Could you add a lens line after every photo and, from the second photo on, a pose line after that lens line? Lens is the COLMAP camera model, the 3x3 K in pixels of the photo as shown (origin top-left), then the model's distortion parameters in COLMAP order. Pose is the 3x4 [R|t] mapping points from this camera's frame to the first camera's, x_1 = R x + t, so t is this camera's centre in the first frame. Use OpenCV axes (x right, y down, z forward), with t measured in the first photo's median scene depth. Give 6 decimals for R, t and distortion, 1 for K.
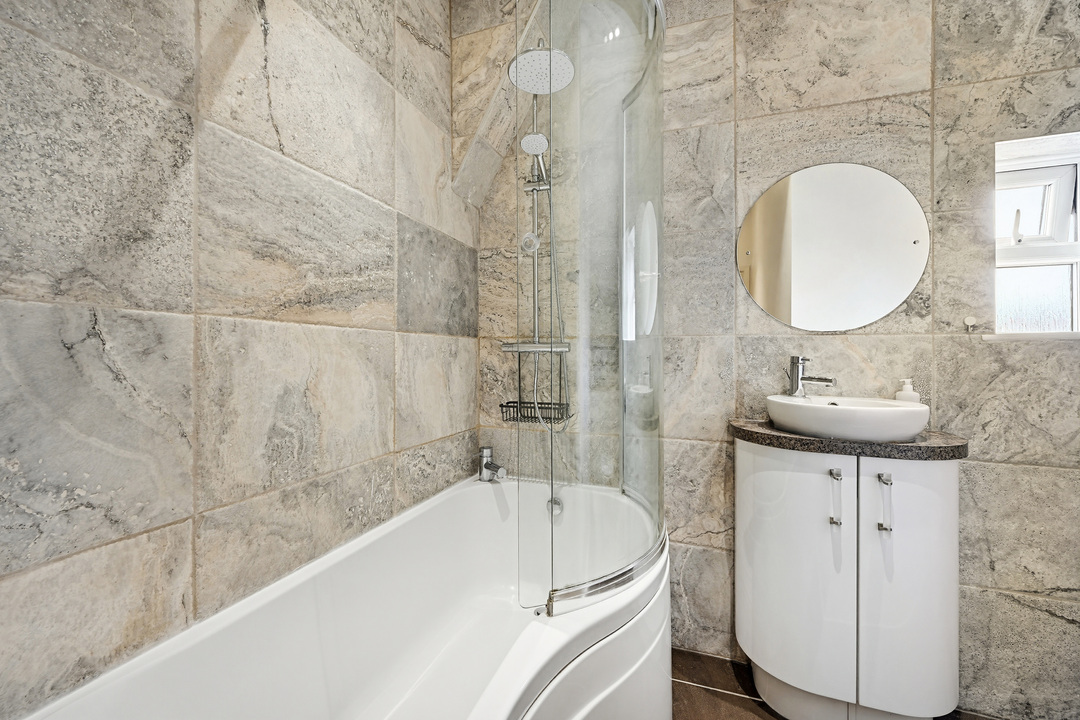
lens RADIAL K [[420.9, 0, 542.0], [0, 420.9, 355.4], [0, 0, 1]] dist [0.000852, -0.000240]
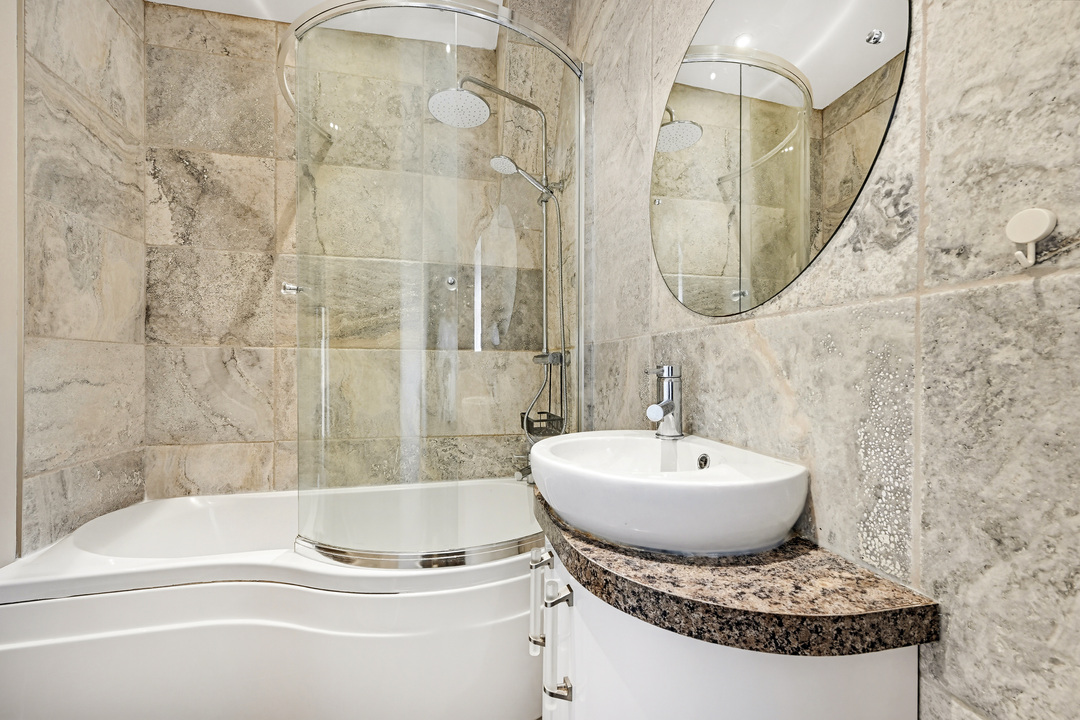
lens RADIAL K [[420.9, 0, 562.0], [0, 420.9, 373.7], [0, 0, 1]] dist [0.000852, -0.000240]
pose [[0.563197, 0.007707, -0.826286, 1.292998], [-0.001905, 0.999966, 0.008029, 0.011977], [0.826320, -0.002947, 0.563193, 0.731929]]
